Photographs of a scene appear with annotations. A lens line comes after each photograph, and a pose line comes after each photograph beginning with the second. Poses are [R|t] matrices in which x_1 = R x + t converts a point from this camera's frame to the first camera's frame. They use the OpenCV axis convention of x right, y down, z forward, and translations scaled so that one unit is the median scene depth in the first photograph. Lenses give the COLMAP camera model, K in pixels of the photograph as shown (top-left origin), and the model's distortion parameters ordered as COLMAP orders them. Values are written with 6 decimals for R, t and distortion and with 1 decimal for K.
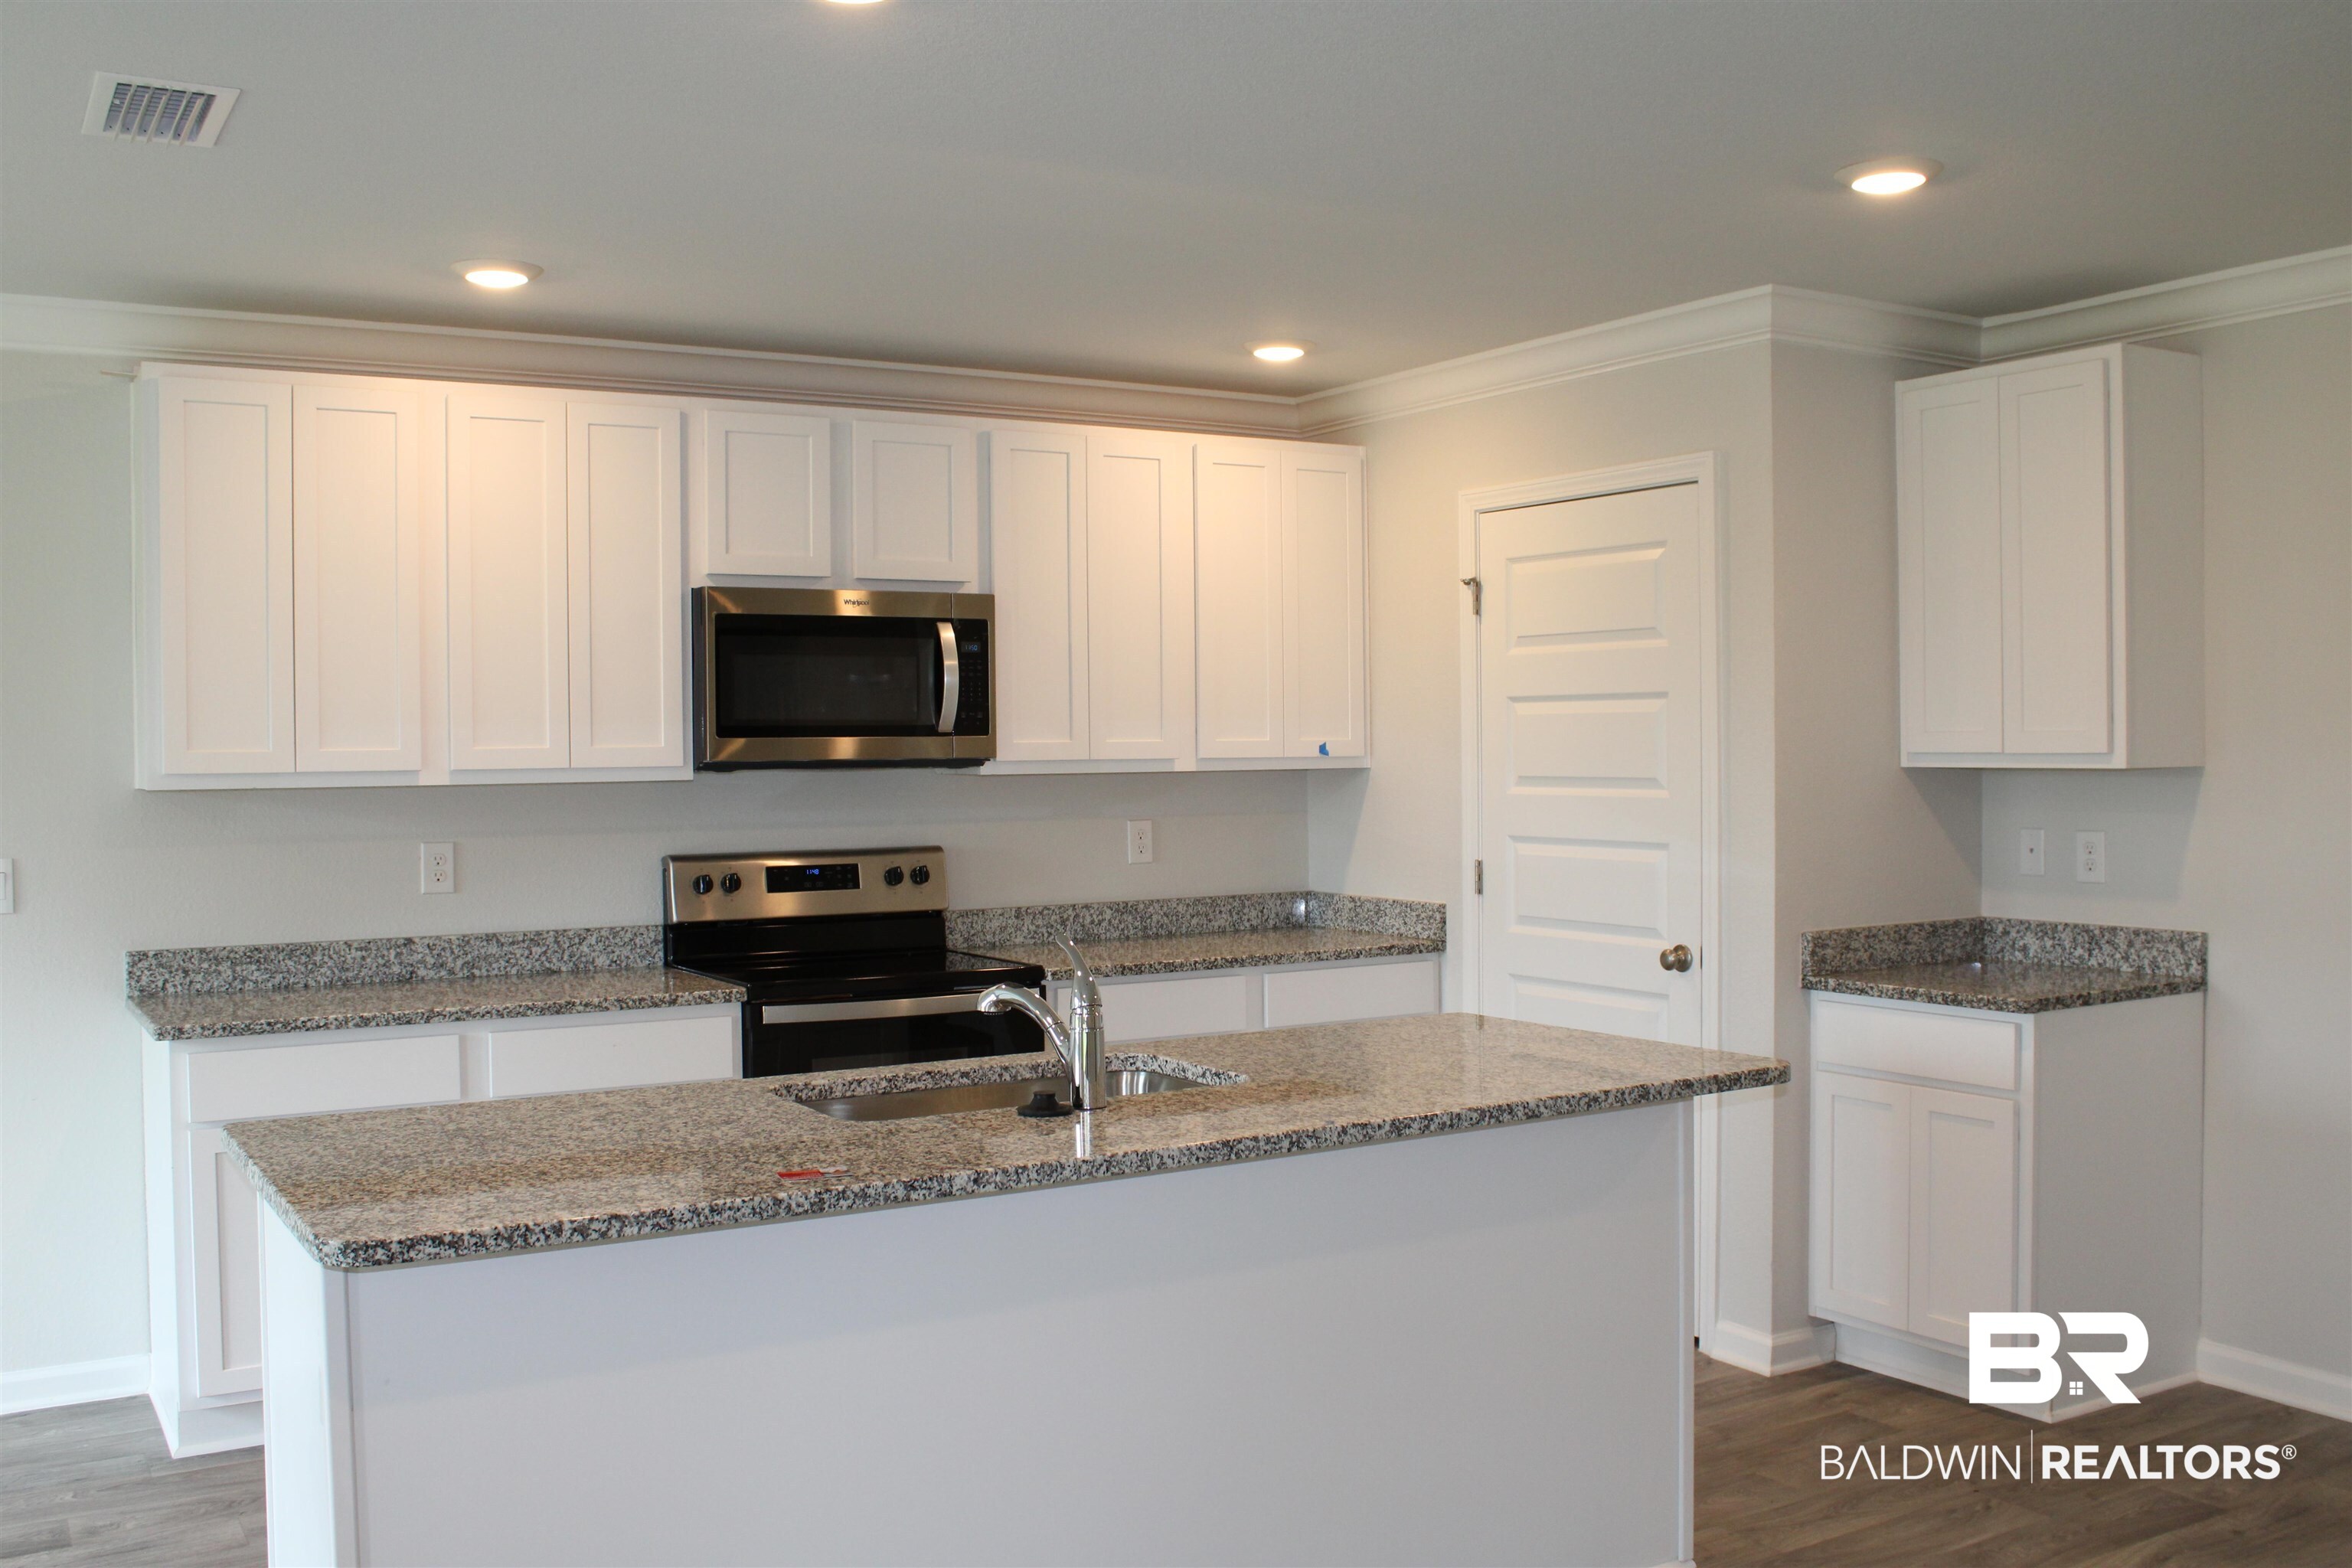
lens RADIAL K [[2155.1, 0, 1176.0], [0, 2155.1, 784.0], [0, 0, 1]] dist [-0.142263, 0.141399]
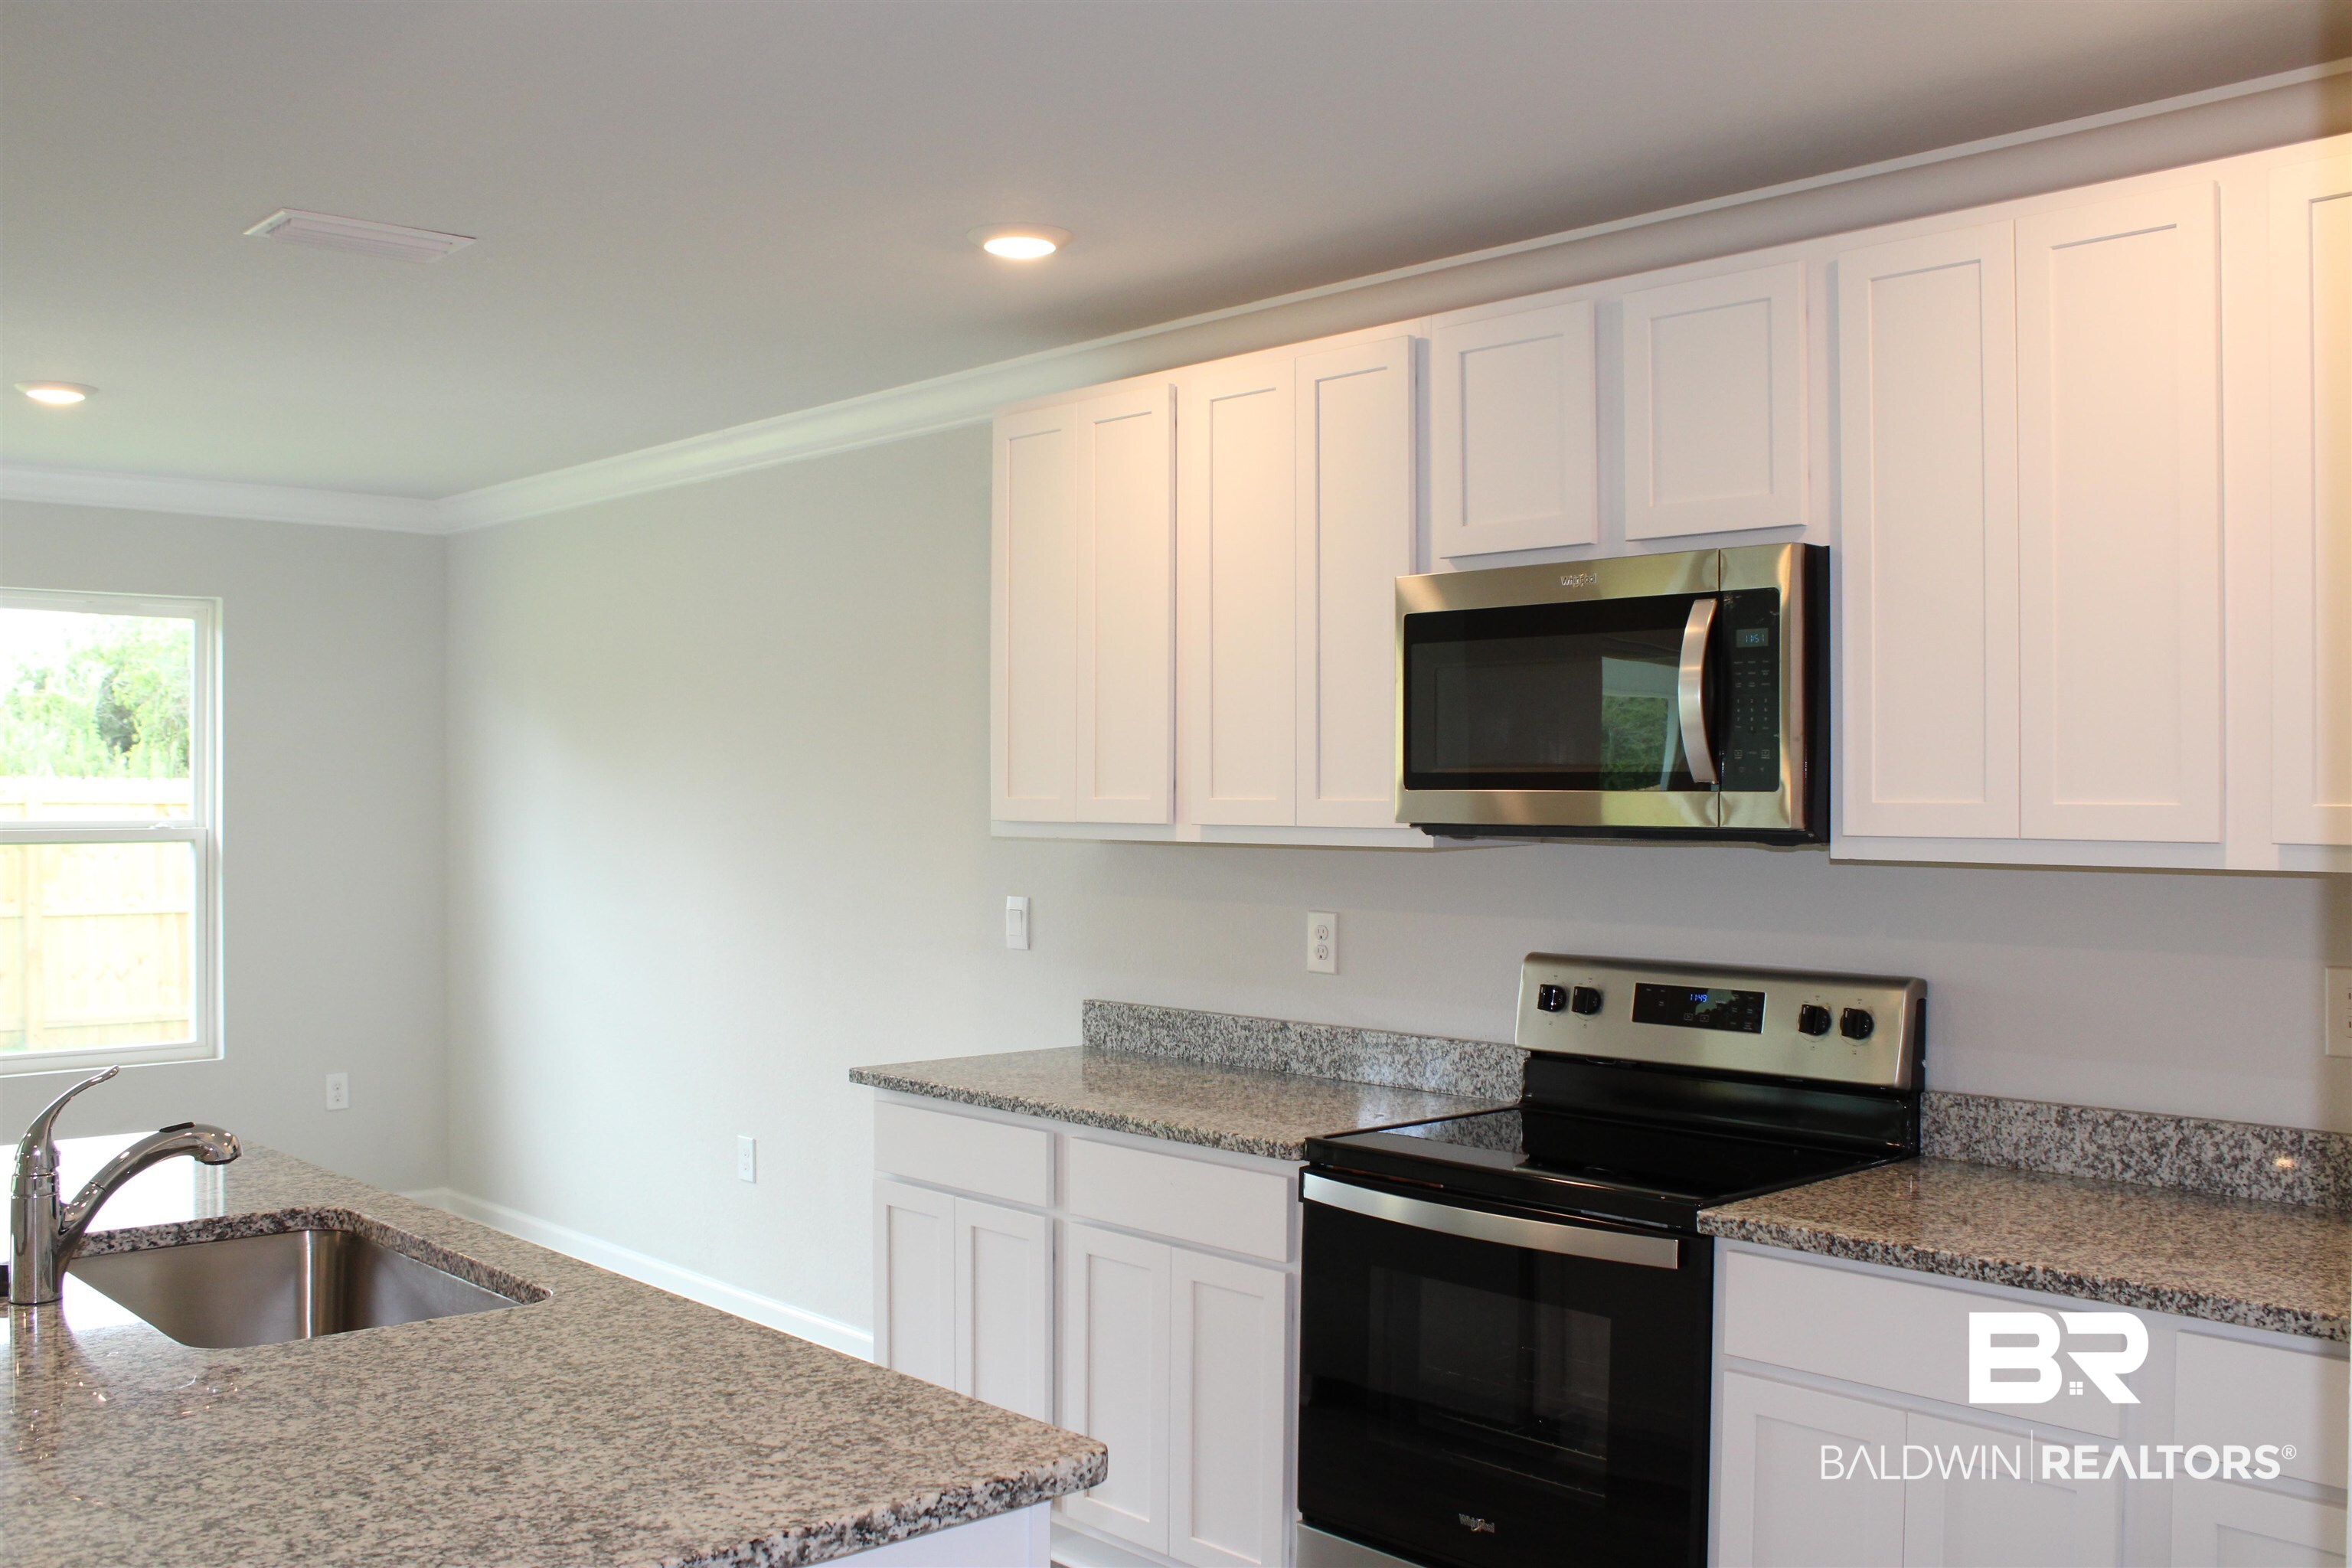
lens RADIAL K [[2155.1, 0, 1176.0], [0, 2155.1, 784.0], [0, 0, 1]] dist [-0.142263, 0.141399]
pose [[0.203349, 0.008314, -0.979071, 0.454197], [-0.021942, 0.999752, 0.003933, -0.023914], [0.978860, 0.020683, 0.203481, 0.758234]]
